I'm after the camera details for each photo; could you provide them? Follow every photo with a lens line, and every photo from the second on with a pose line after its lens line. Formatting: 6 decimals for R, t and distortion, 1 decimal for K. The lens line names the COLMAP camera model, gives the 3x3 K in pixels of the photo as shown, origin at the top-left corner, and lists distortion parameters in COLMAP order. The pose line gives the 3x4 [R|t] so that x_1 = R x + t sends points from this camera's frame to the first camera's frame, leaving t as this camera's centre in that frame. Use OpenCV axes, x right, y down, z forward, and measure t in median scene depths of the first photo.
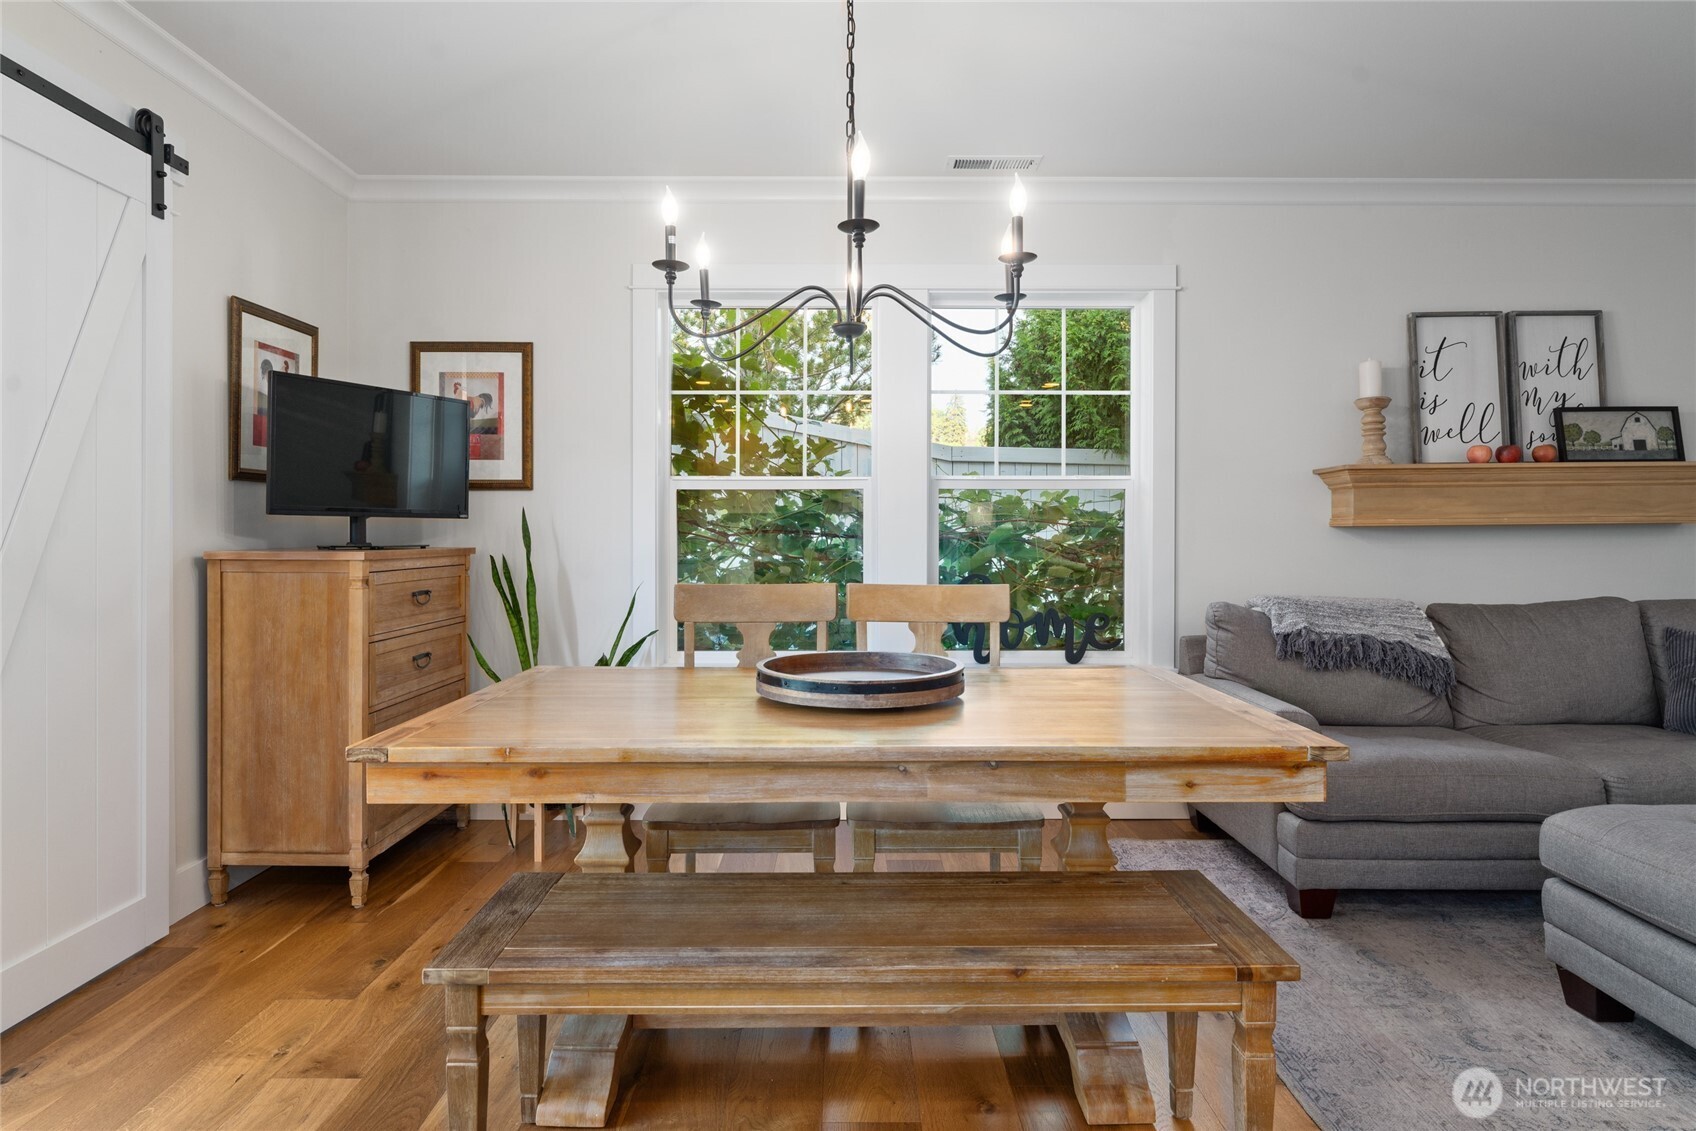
lens RADIAL K [[930.6, 0, 851.7], [0, 930.6, 542.8], [0, 0, 1]] dist [0.000723, -0.000488]
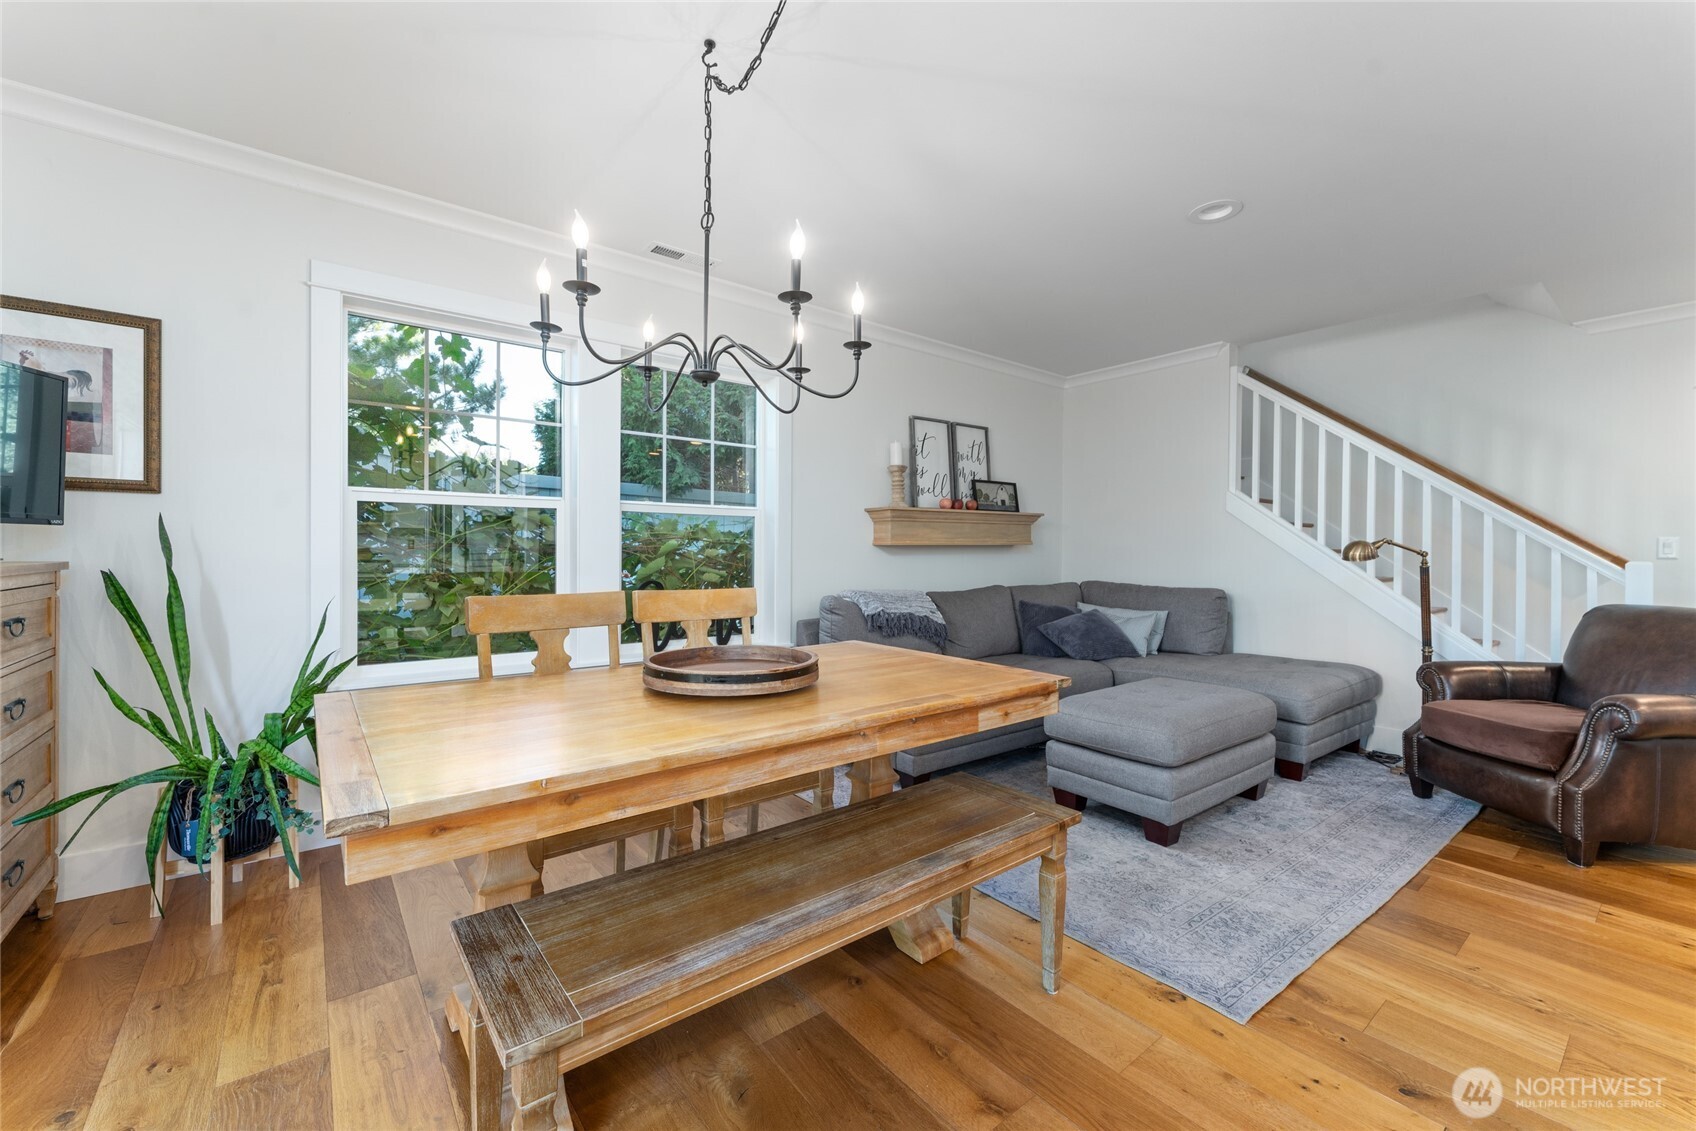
lens RADIAL K [[685.1, 0, 843.3], [0, 685.1, 556.0], [0, 0, 1]] dist [0.000999, 0.000234]
pose [[0.787080, -0.000302, 0.616850, -0.248041], [-0.000928, 0.999998, 0.001673, -0.001123], [-0.616850, -0.001889, 0.787079, 0.126172]]
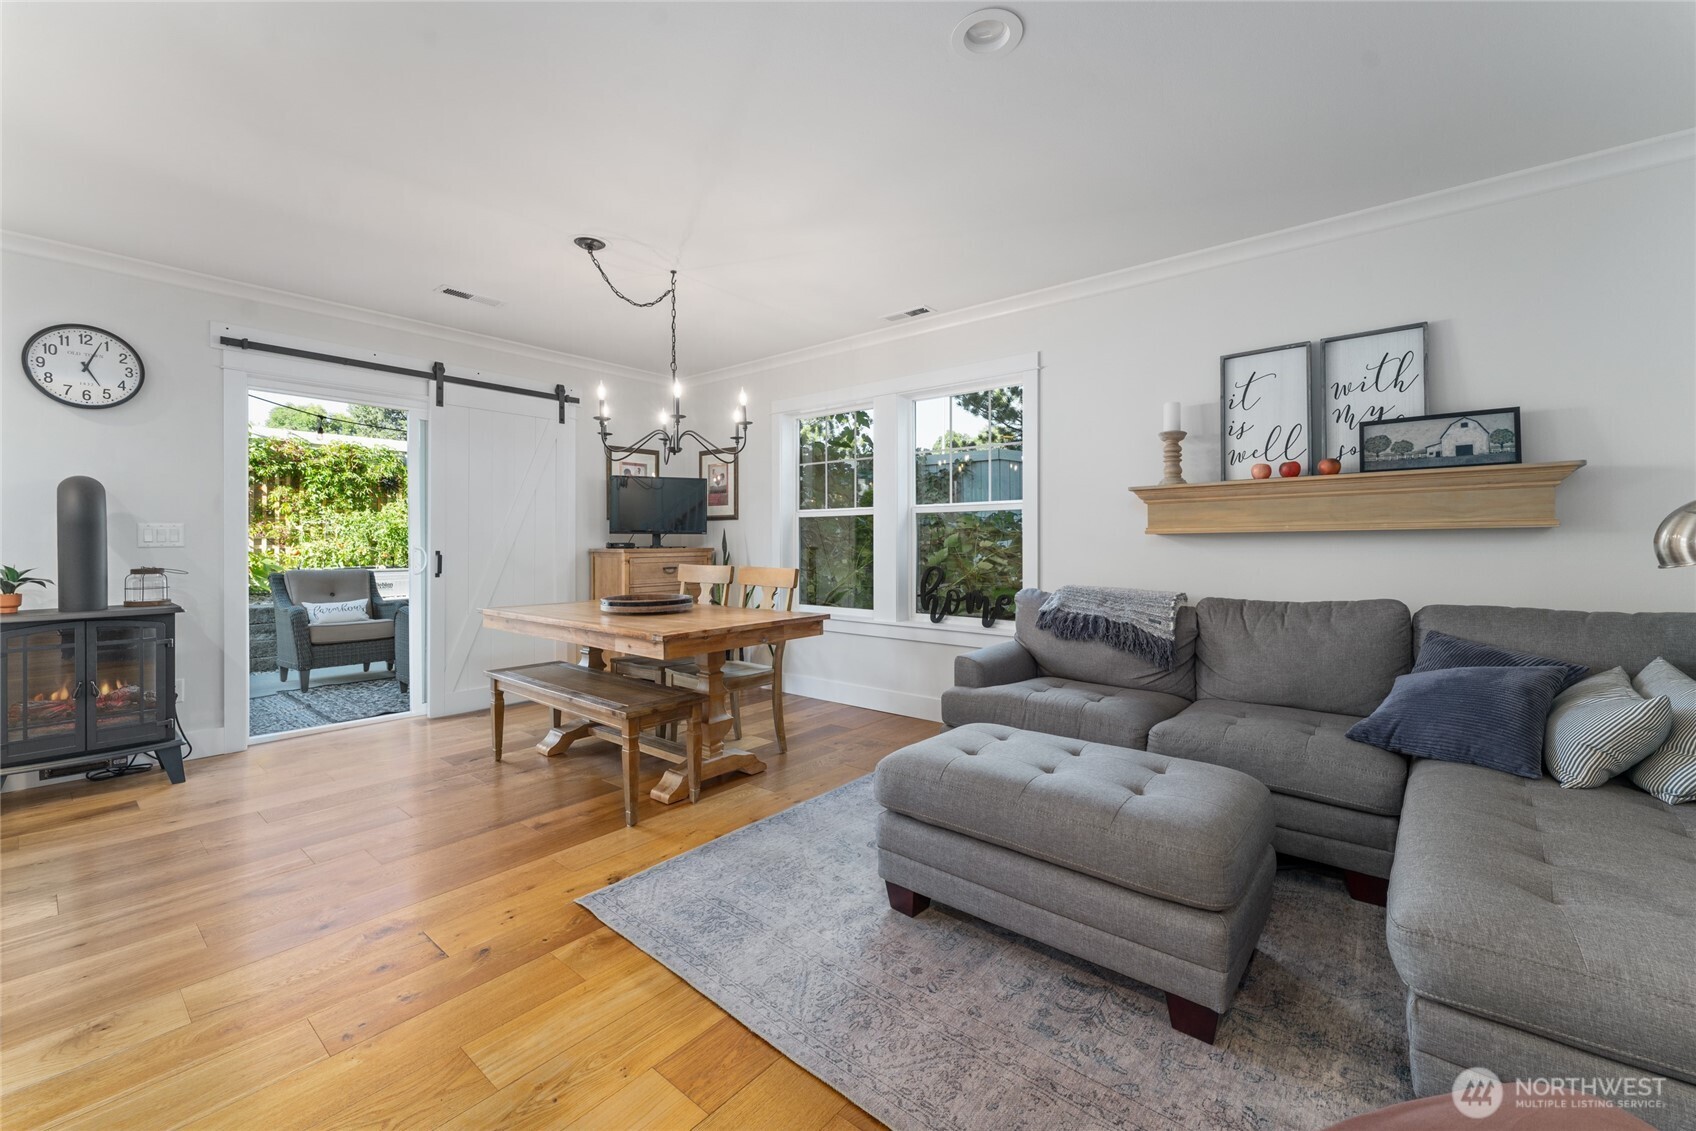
lens RADIAL K [[687.0, 0, 845.9], [0, 687.0, 543.0], [0, 0, 1]] dist [0.000712, 0.000031]
pose [[0.765422, -0.000270, -0.643529, 0.827554], [-0.004033, 0.999978, -0.005217, 0.000822], [0.643516, 0.006589, 0.765404, 0.010041]]
